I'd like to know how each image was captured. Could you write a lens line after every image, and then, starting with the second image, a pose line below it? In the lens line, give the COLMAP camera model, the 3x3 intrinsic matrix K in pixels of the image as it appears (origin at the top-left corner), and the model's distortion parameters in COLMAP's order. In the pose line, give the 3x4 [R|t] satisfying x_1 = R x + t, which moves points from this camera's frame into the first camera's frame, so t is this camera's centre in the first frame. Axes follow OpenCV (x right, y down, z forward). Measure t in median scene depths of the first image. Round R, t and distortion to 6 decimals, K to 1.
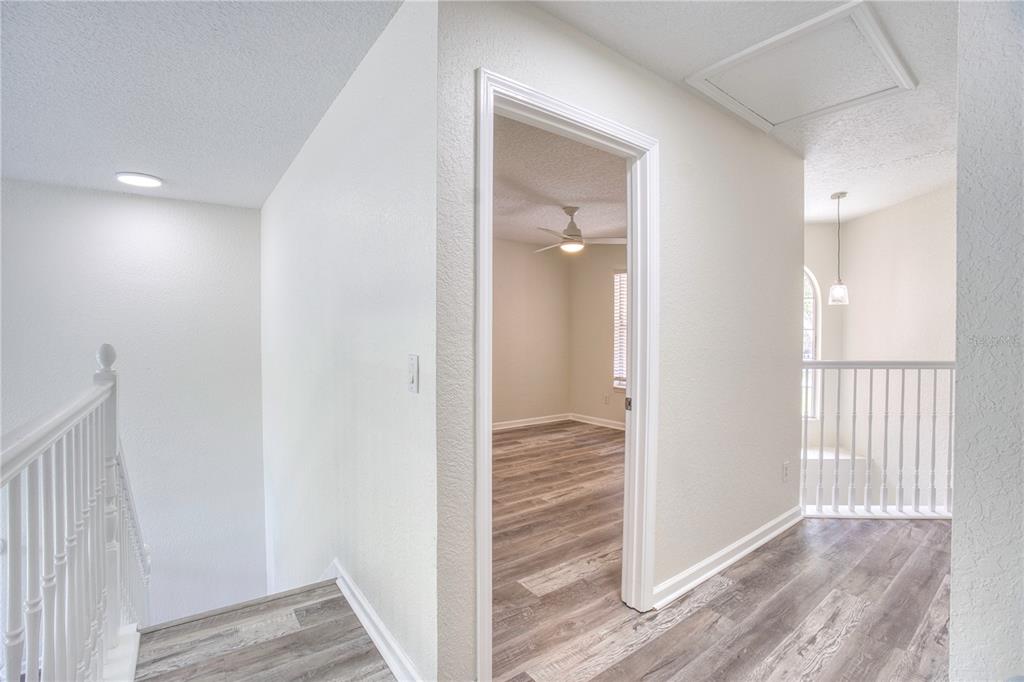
lens RADIAL K [[461.5, 0, 509.2], [0, 461.5, 335.5], [0, 0, 1]] dist [-0.122420, 0.030958]
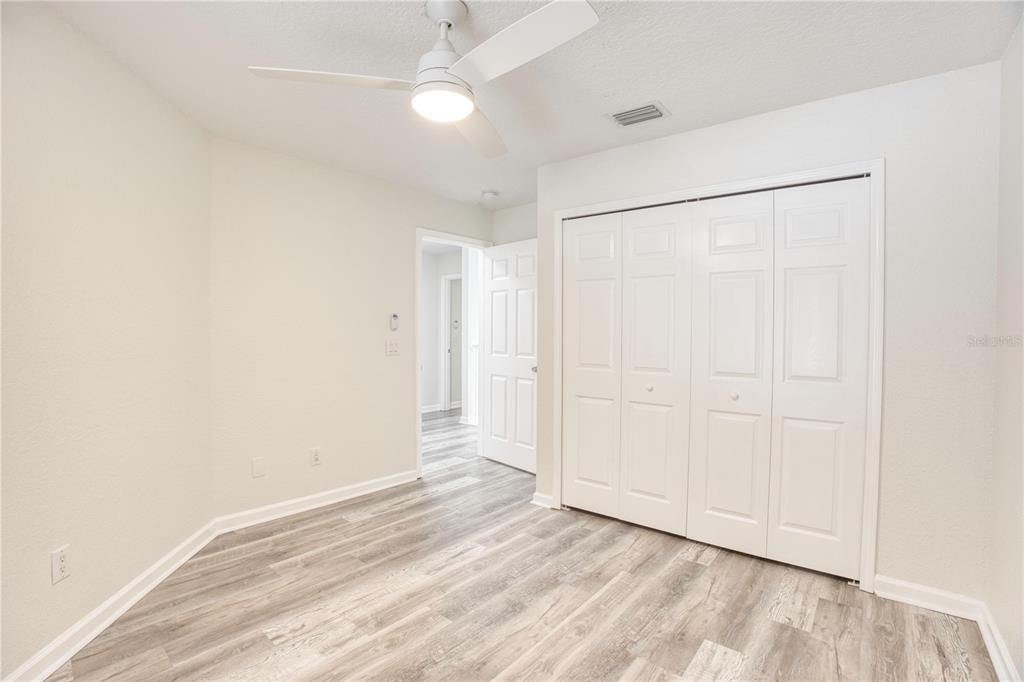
lens RADIAL K [[461.5, 0, 509.2], [0, 461.5, 335.5], [0, 0, 1]] dist [-0.122420, 0.030958]
pose [[-0.970425, -0.008203, -0.241265, 0.173799], [-0.013497, 0.999703, 0.020298, -0.012397], [0.241026, 0.022954, -0.970247, 1.383959]]
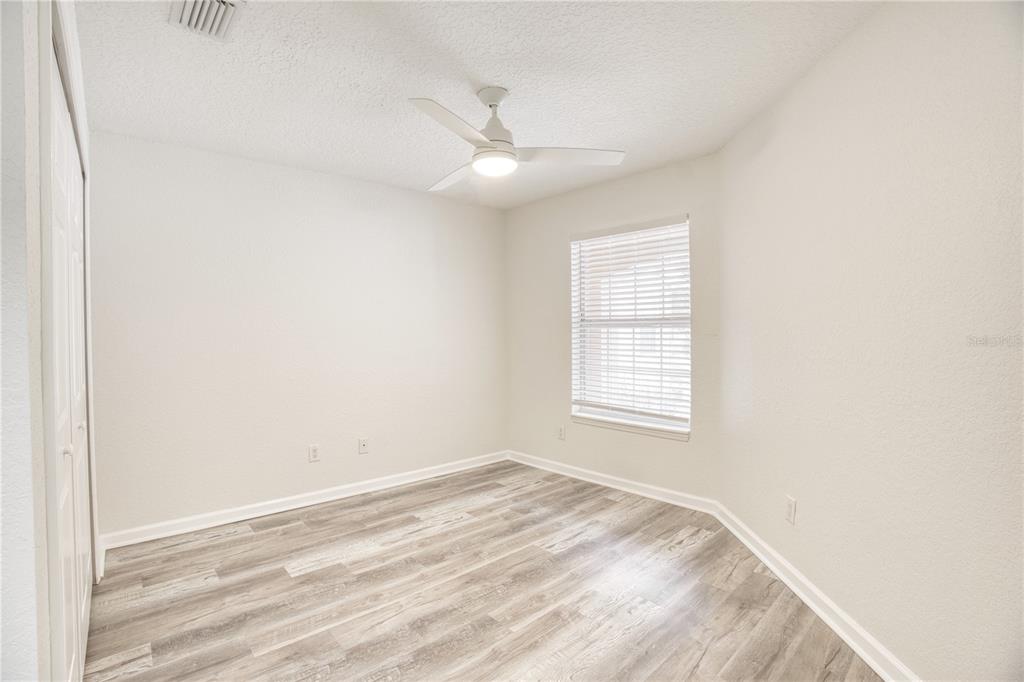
lens RADIAL K [[461.5, 0, 509.2], [0, 461.5, 335.5], [0, 0, 1]] dist [-0.122420, 0.030958]
pose [[0.994071, -0.011864, 0.108081, 0.097215], [0.011786, 0.999930, 0.001363, -0.003767], [-0.108089, -0.000081, 0.994141, 0.497948]]
